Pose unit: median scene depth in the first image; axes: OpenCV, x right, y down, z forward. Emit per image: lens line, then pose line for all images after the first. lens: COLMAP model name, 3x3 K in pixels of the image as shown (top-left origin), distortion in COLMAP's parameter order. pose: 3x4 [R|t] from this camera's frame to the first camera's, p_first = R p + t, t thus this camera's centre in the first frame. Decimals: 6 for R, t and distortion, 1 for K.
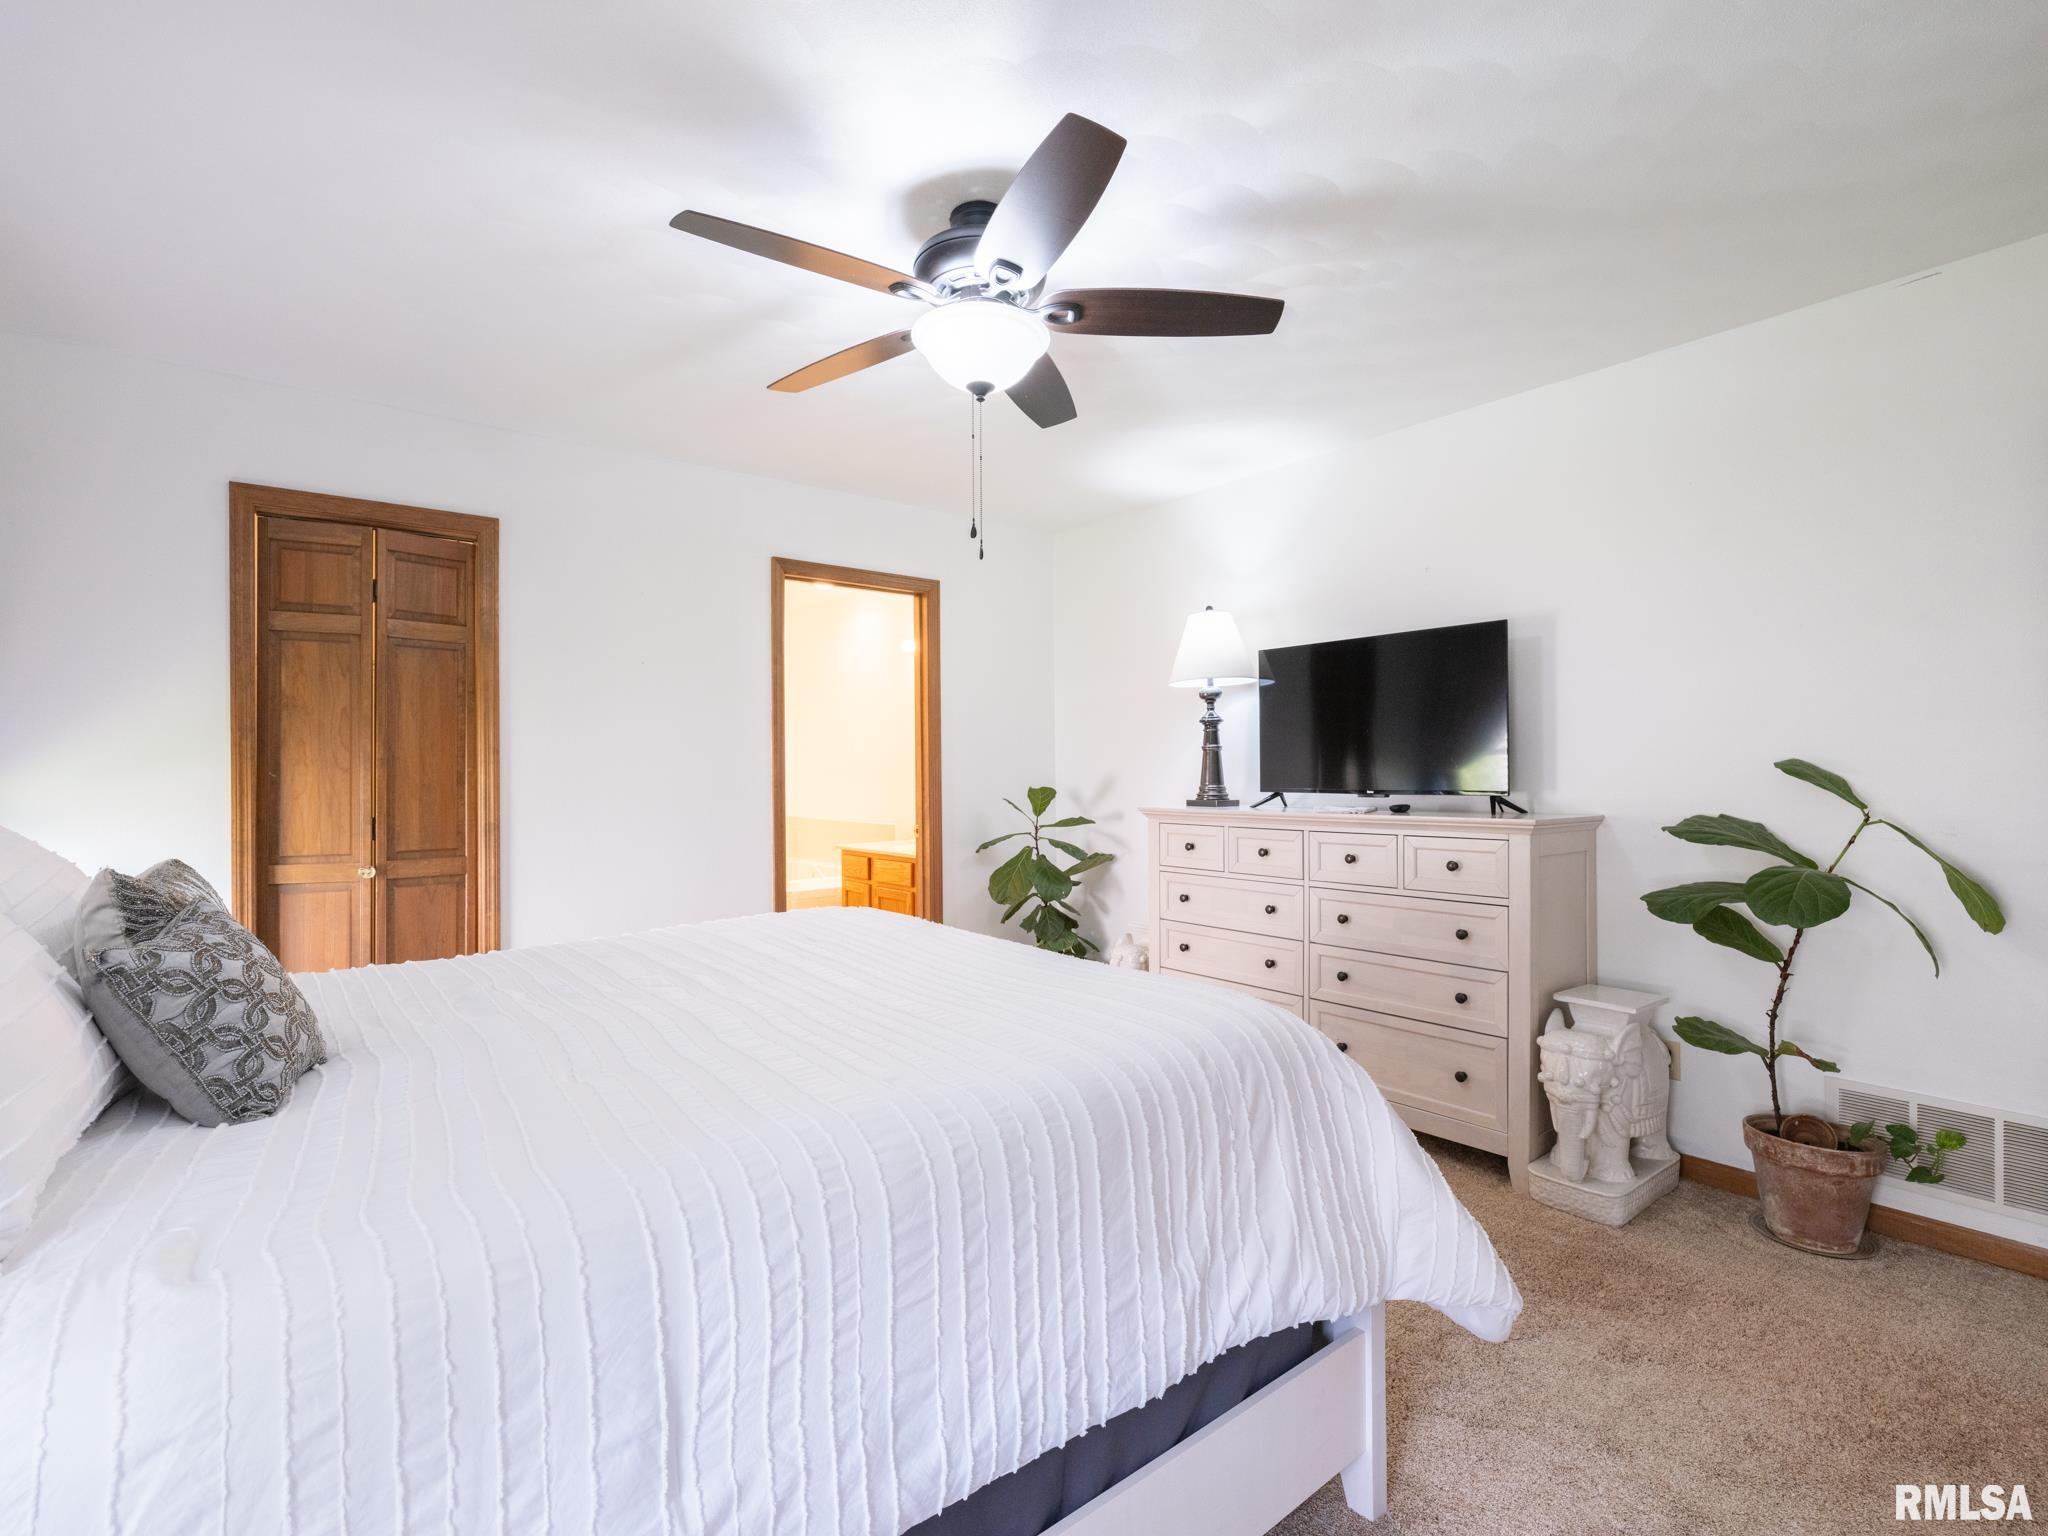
lens RADIAL K [[973.8, 0, 1019.7], [0, 973.8, 768.0], [0, 0, 1]] dist [-0.000286, -0.000483]
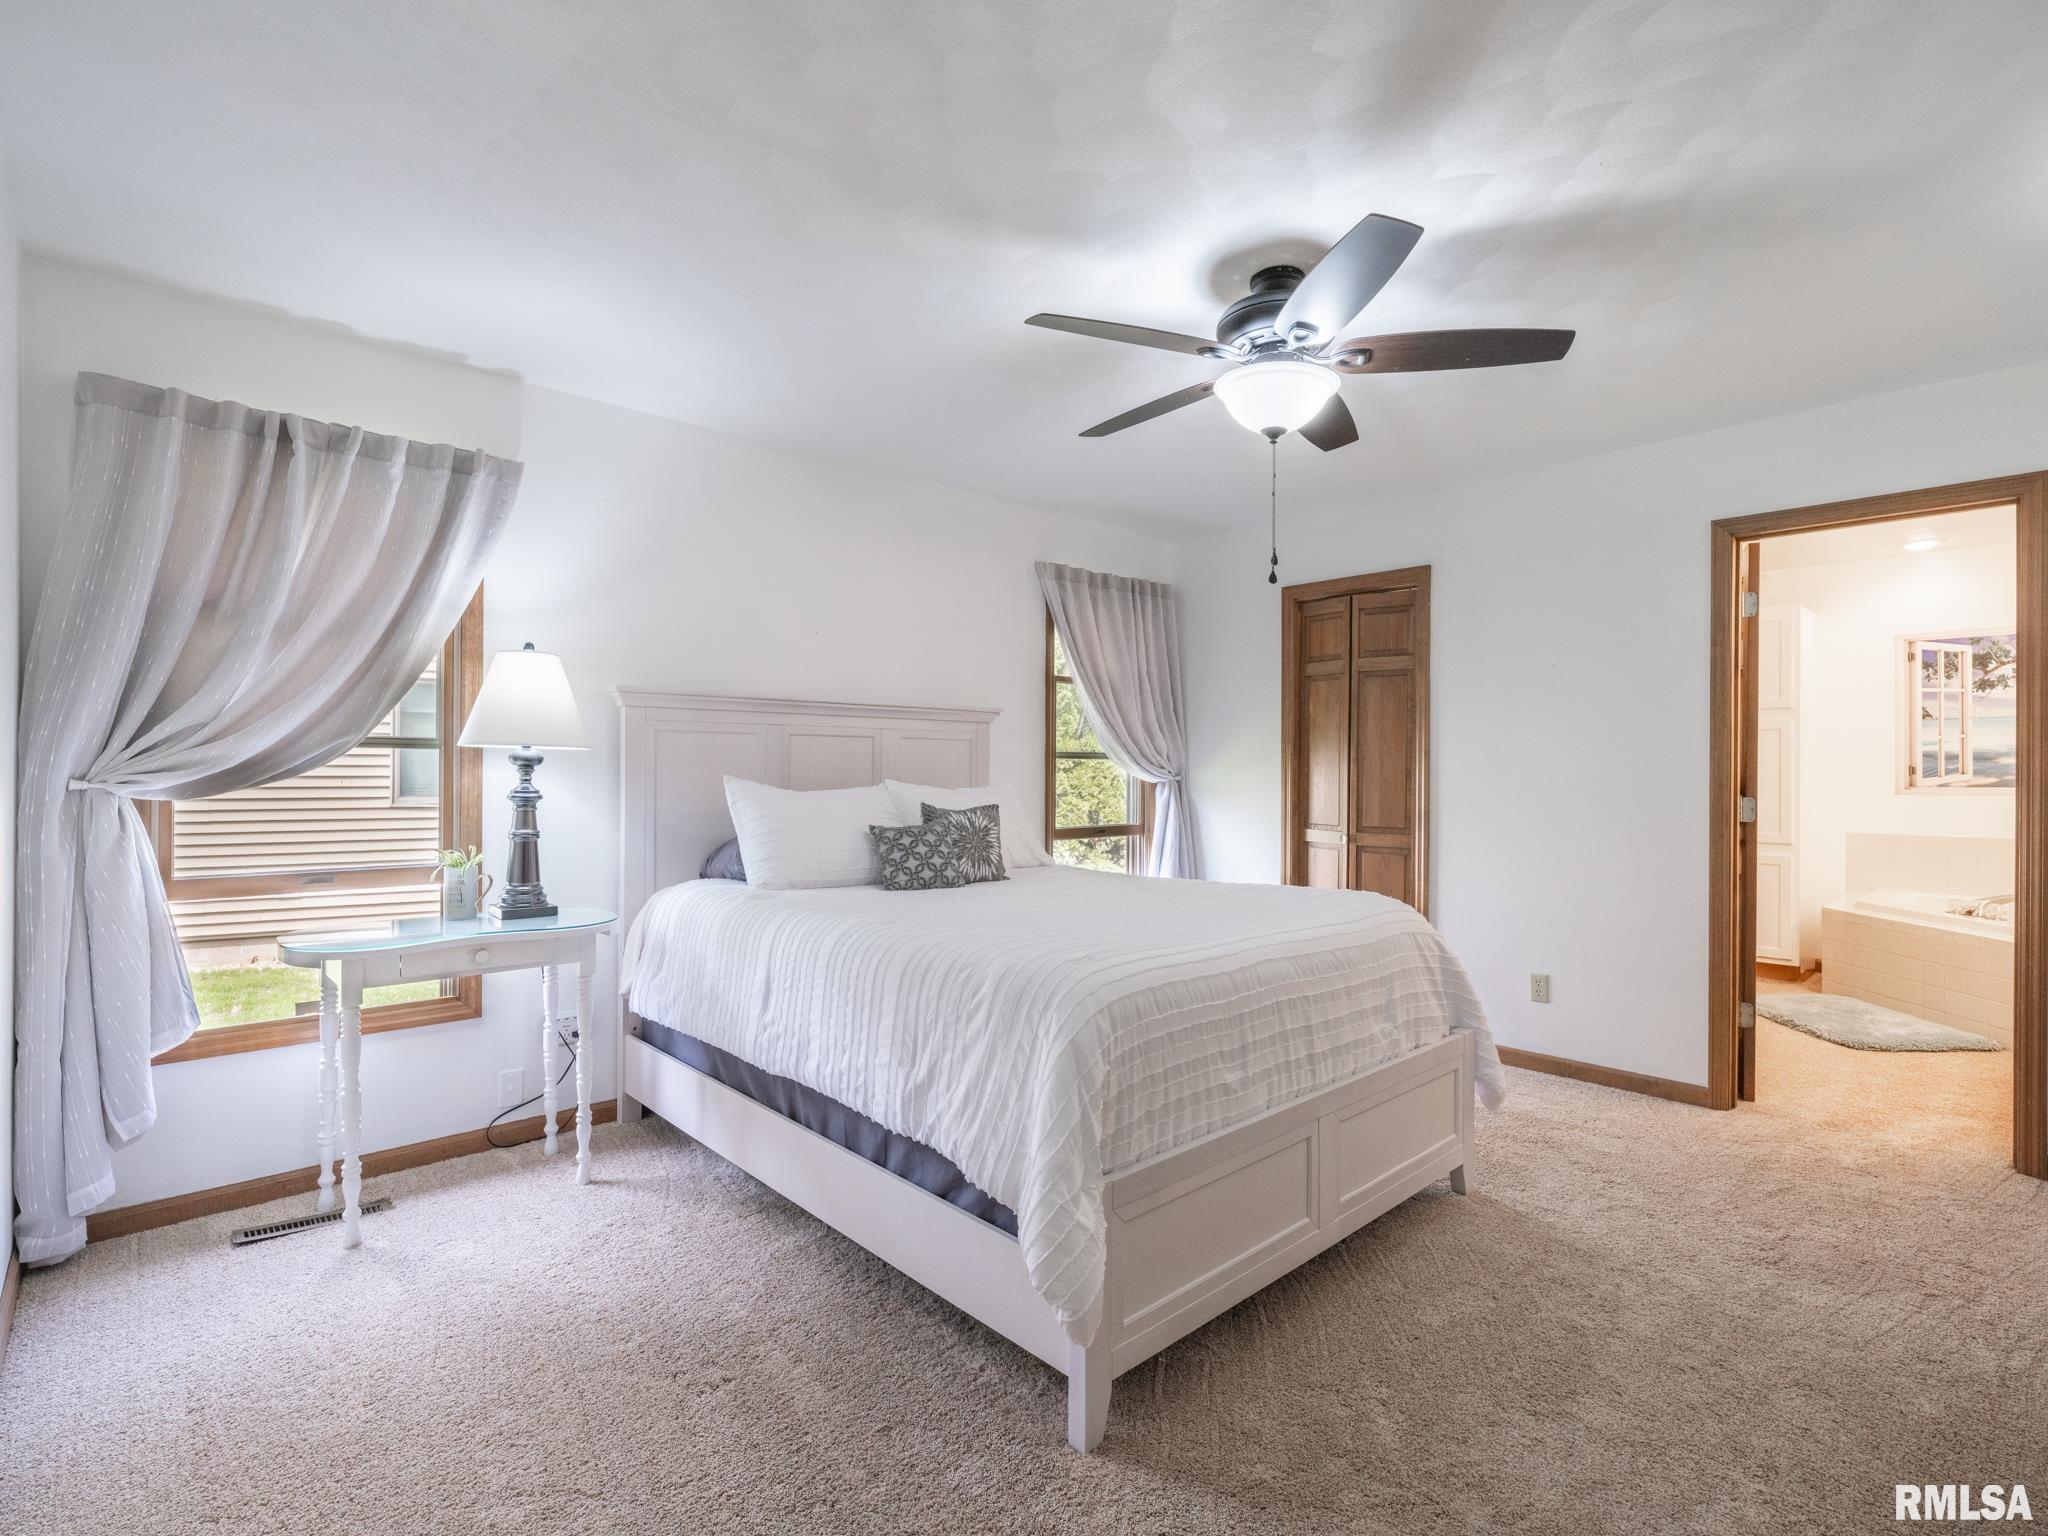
lens RADIAL K [[973.8, 0, 1019.7], [0, 973.8, 768.0], [0, 0, 1]] dist [-0.000286, -0.000483]
pose [[0.072004, 0.006571, -0.997383, 0.714658], [-0.001535, 0.999978, 0.006477, -0.005202], [0.997403, 0.001065, 0.072013, 0.419683]]
